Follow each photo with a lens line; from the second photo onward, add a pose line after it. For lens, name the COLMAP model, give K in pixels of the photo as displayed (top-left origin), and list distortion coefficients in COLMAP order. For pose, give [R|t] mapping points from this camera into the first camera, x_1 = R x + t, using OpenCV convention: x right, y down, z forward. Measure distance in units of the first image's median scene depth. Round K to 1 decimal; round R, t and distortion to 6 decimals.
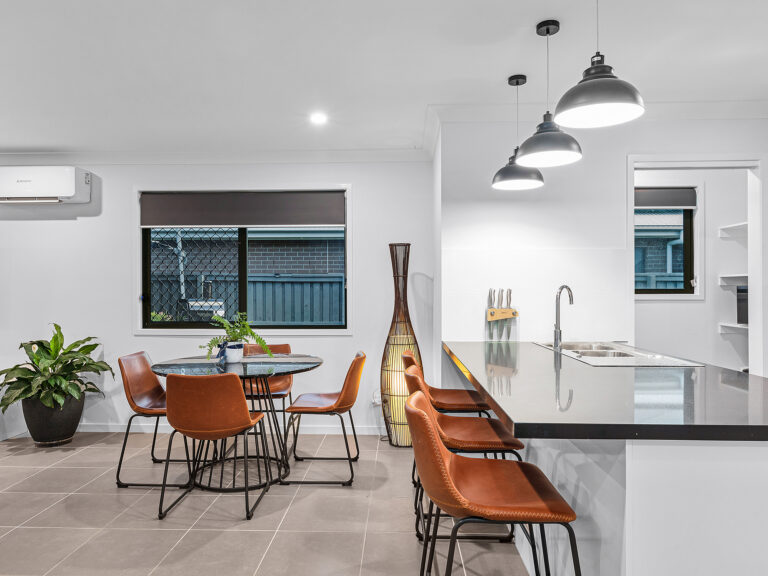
lens RADIAL K [[527.4, 0, 379.5], [0, 527.4, 286.5], [0, 0, 1]] dist [-0.002785, 0.003891]
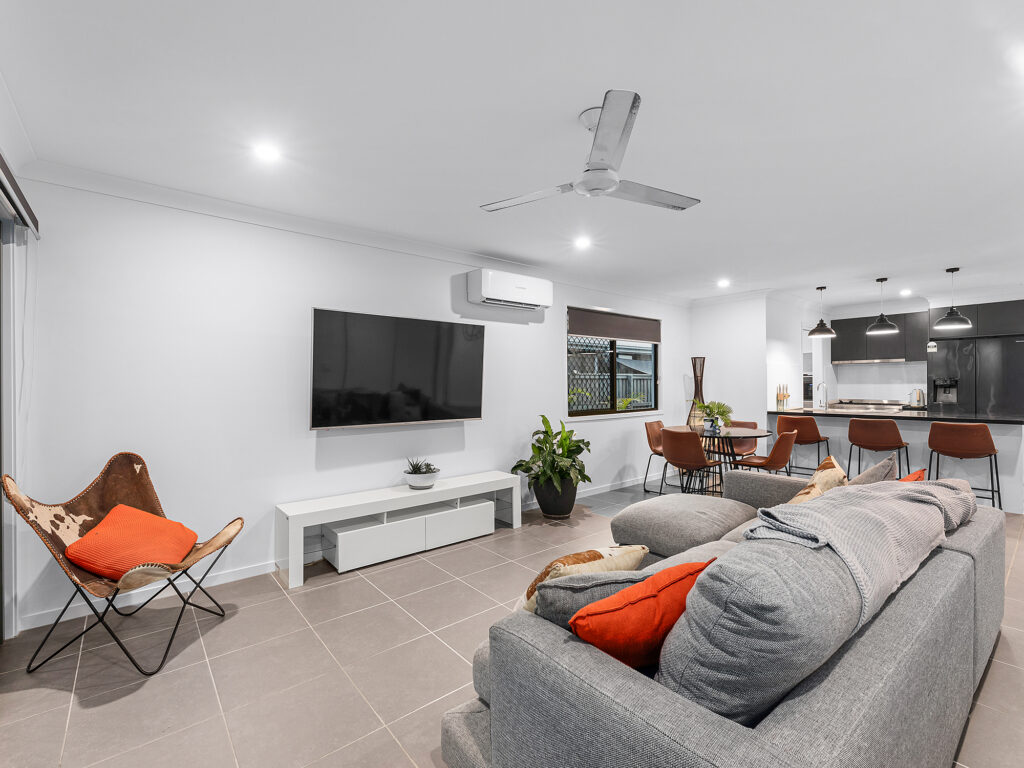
lens RADIAL K [[460.8, 0, 505.4], [0, 460.8, 382.6], [0, 0, 1]] dist [-0.004836, 0.001768]
pose [[0.750223, -0.001793, 0.661183, -1.361618], [-0.000389, 0.999995, 0.003153, -0.004450], [-0.661185, -0.002623, 0.750218, 0.301448]]
